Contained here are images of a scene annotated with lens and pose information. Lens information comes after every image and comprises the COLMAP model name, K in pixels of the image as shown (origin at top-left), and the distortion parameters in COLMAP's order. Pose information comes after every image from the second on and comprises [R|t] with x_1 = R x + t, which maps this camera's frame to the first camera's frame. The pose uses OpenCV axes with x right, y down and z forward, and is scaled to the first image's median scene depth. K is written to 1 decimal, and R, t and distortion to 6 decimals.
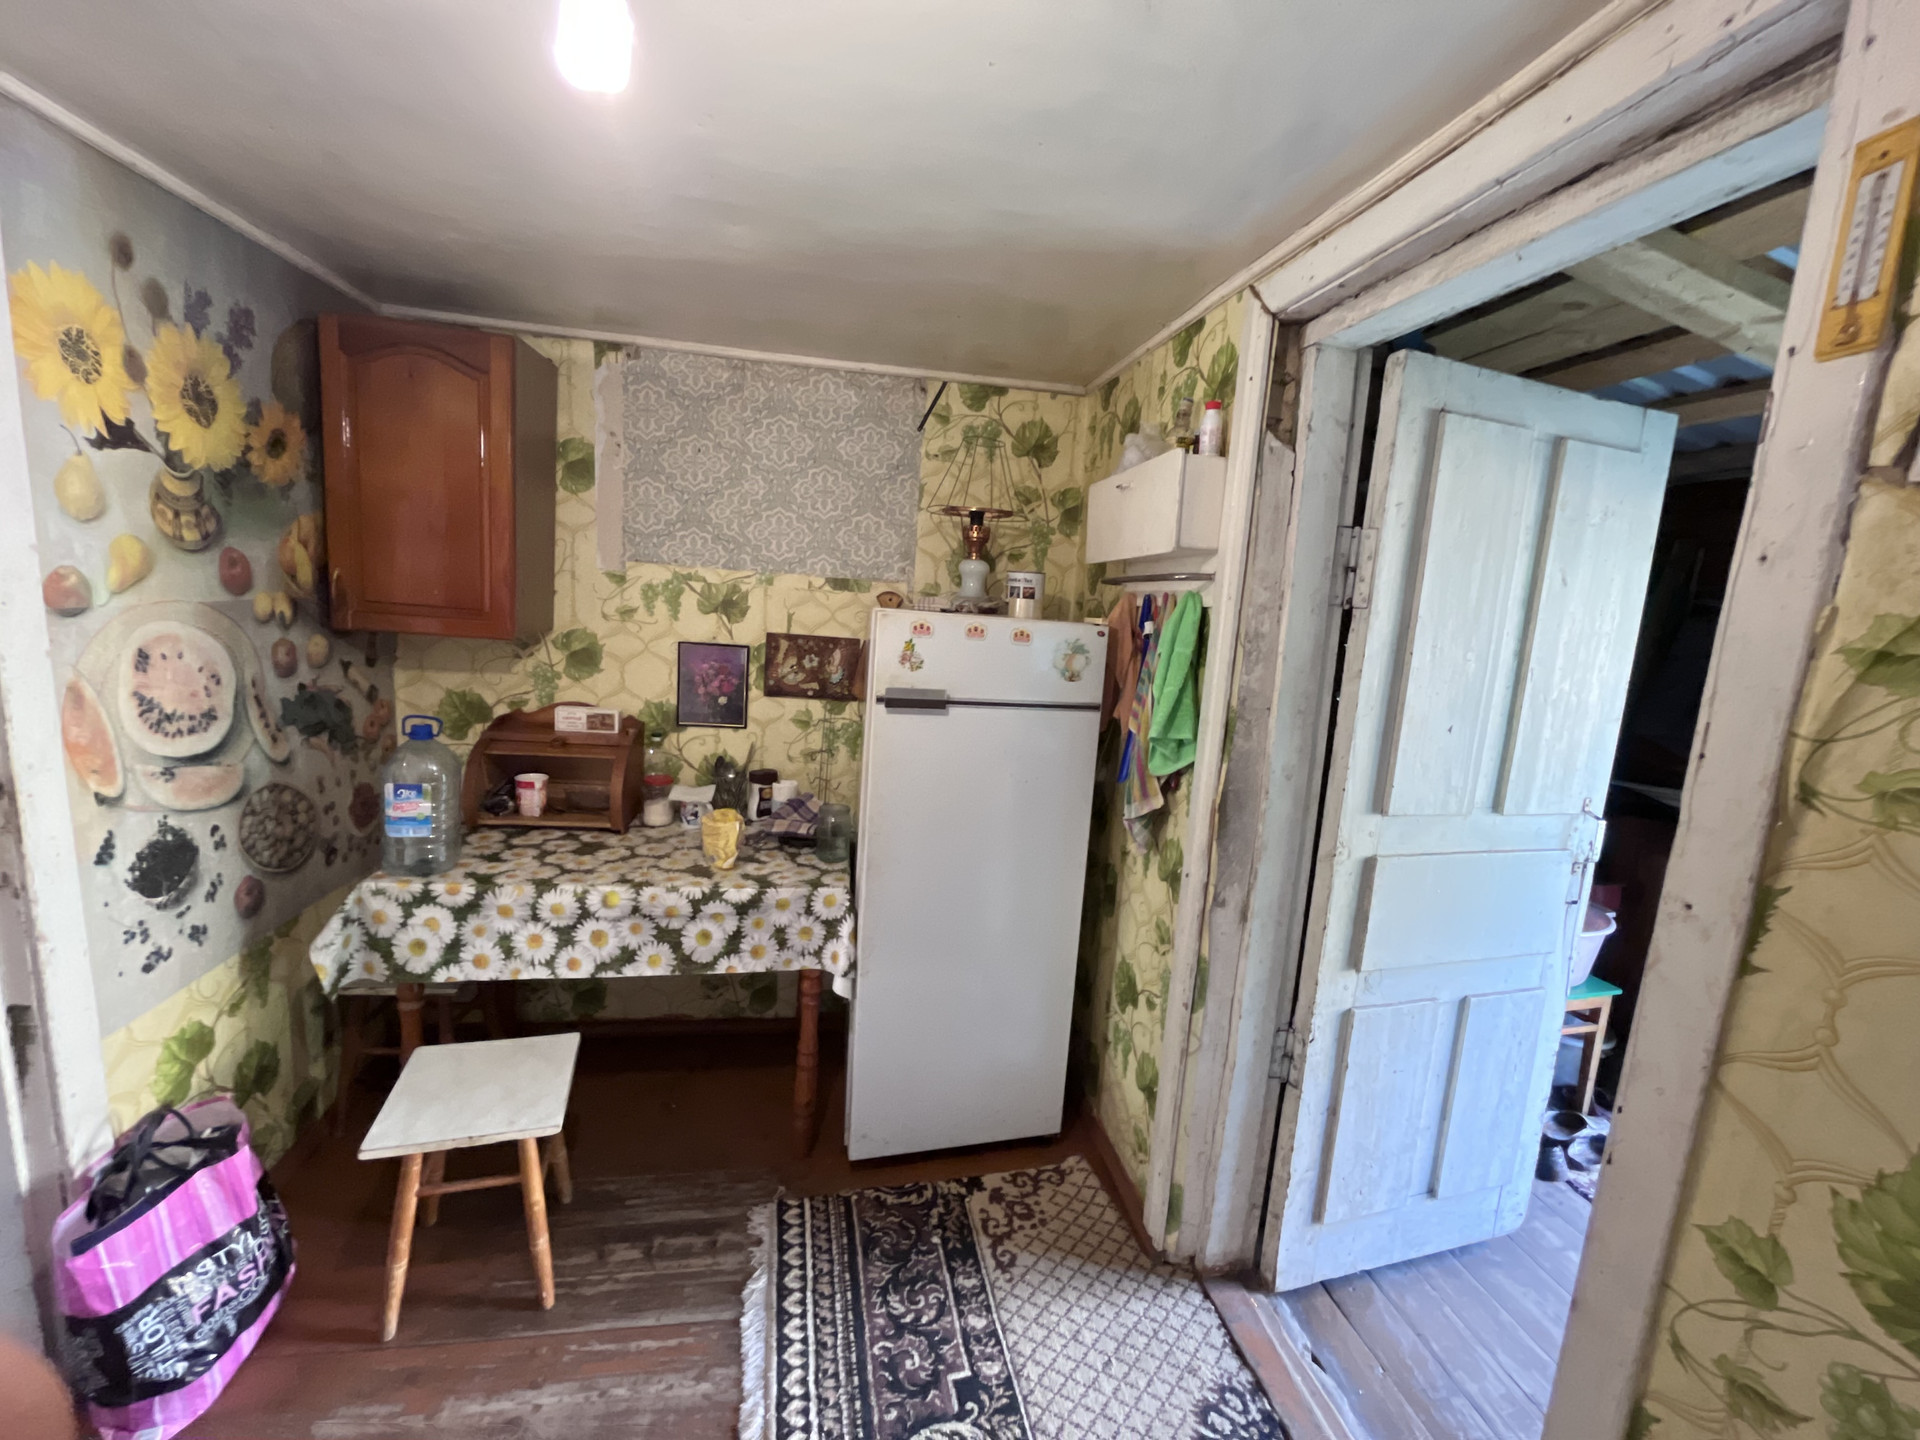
lens RADIAL K [[781.7, 0, 960.7], [0, 781.7, 718.7], [0, 0, 1]] dist [-0.002472, 0.000379]
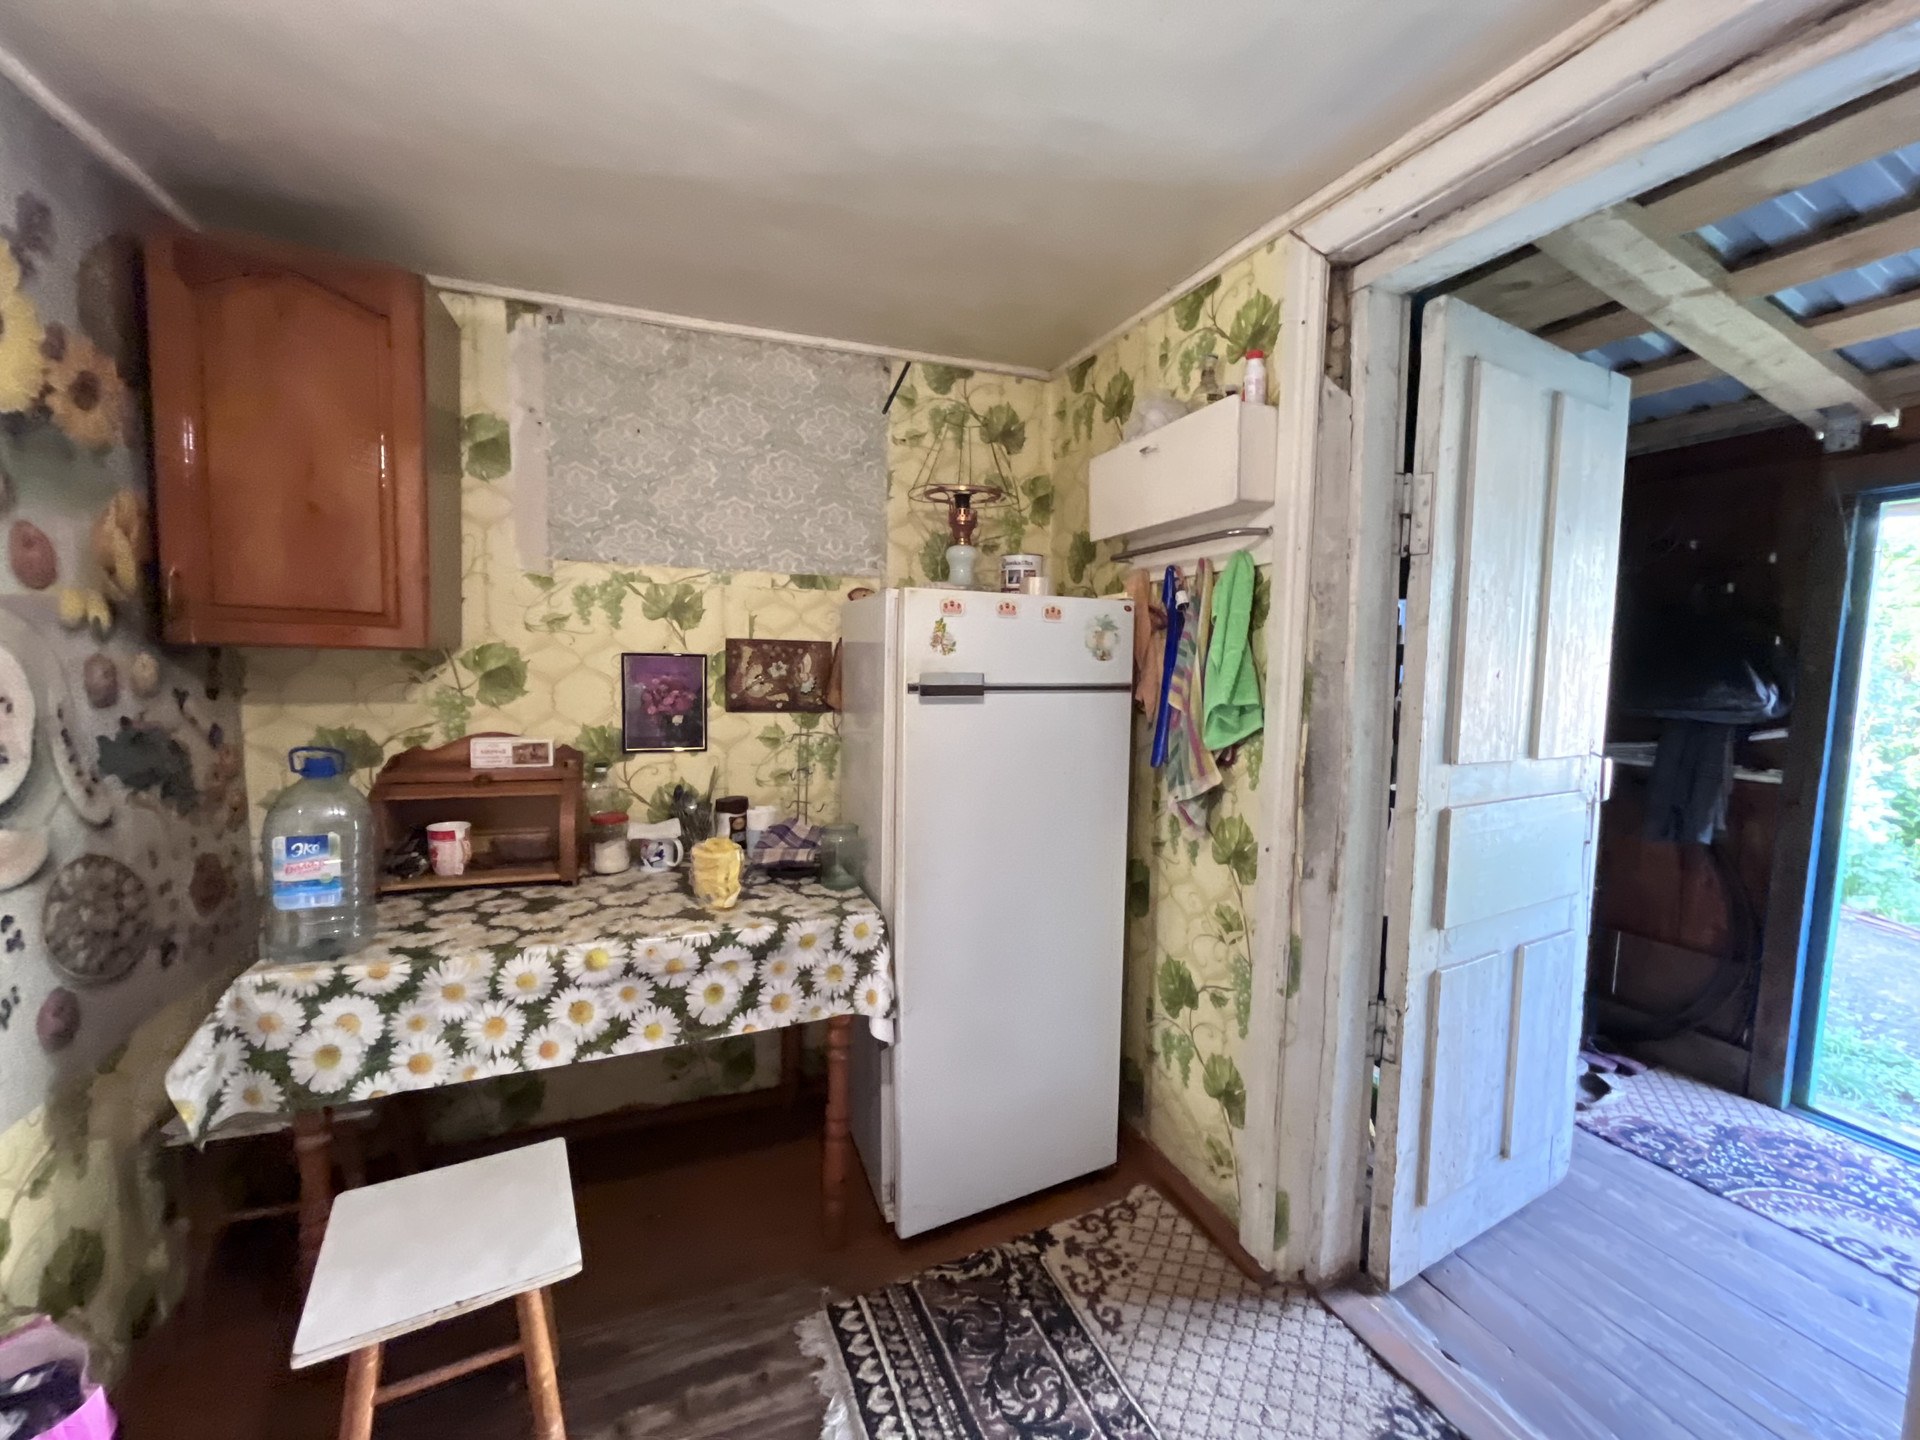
lens RADIAL K [[781.7, 0, 960.7], [0, 781.7, 718.7], [0, 0, 1]] dist [-0.002472, 0.000379]
pose [[0.978373, -0.069414, 0.194853, -0.210371], [0.080702, 0.995453, -0.050594, 0.054624], [-0.190455, 0.065224, 0.979527, 0.127362]]
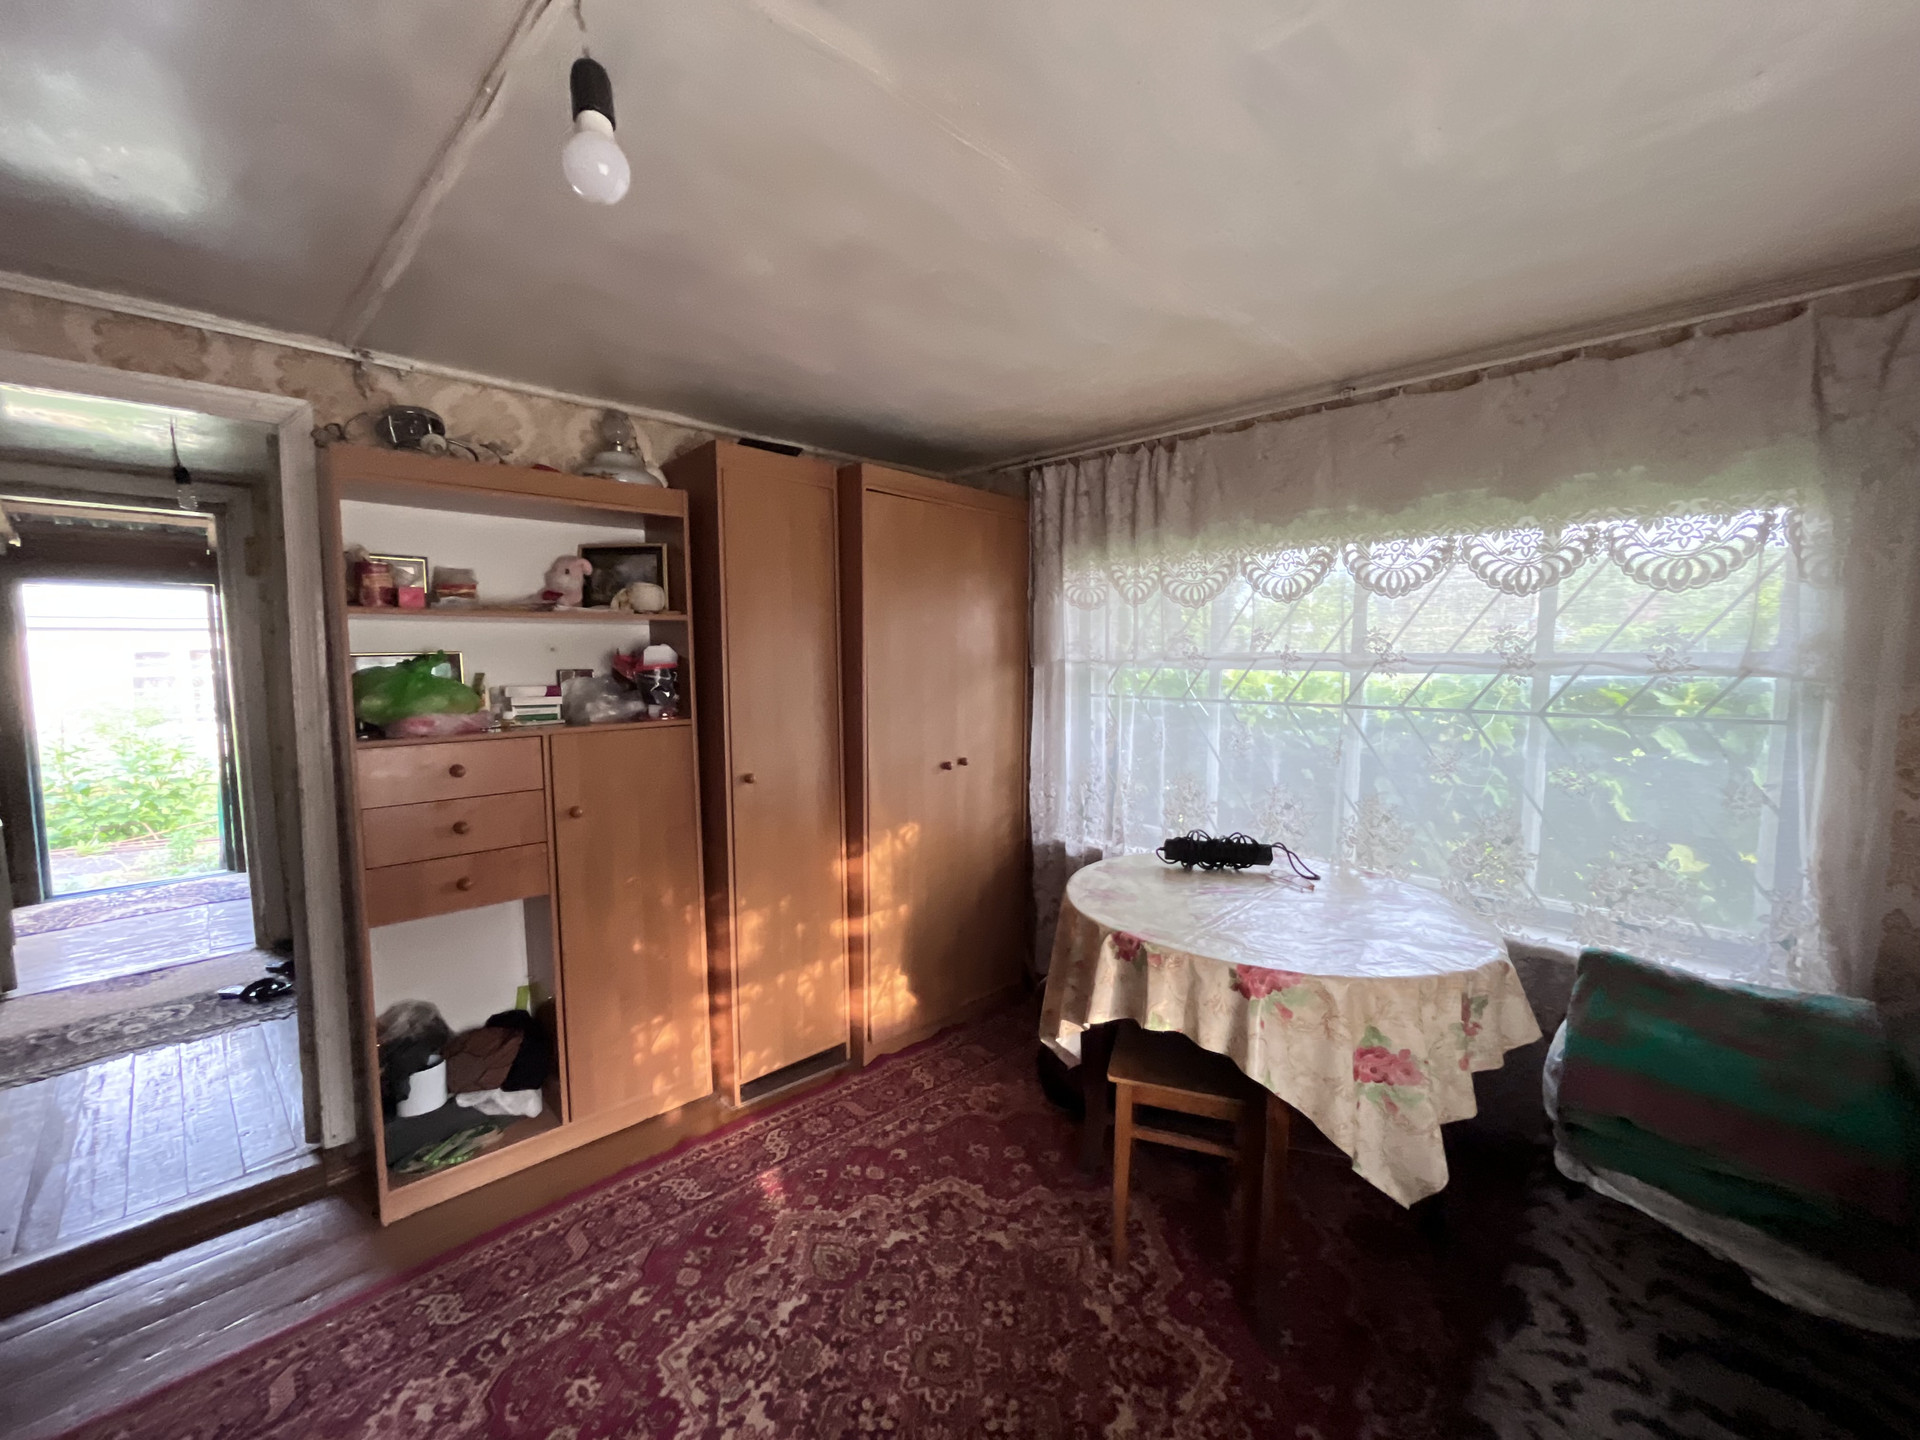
lens RADIAL K [[781.9, 0, 960.0], [0, 781.9, 720.0], [0, 0, 1]] dist [-0.001716, 0.000103]
pose [[-0.565190, -0.139127, 0.813144, -2.056306], [0.088950, 0.969653, 0.227731, -0.096578], [-0.820151, 0.201040, -0.535663, 0.026890]]
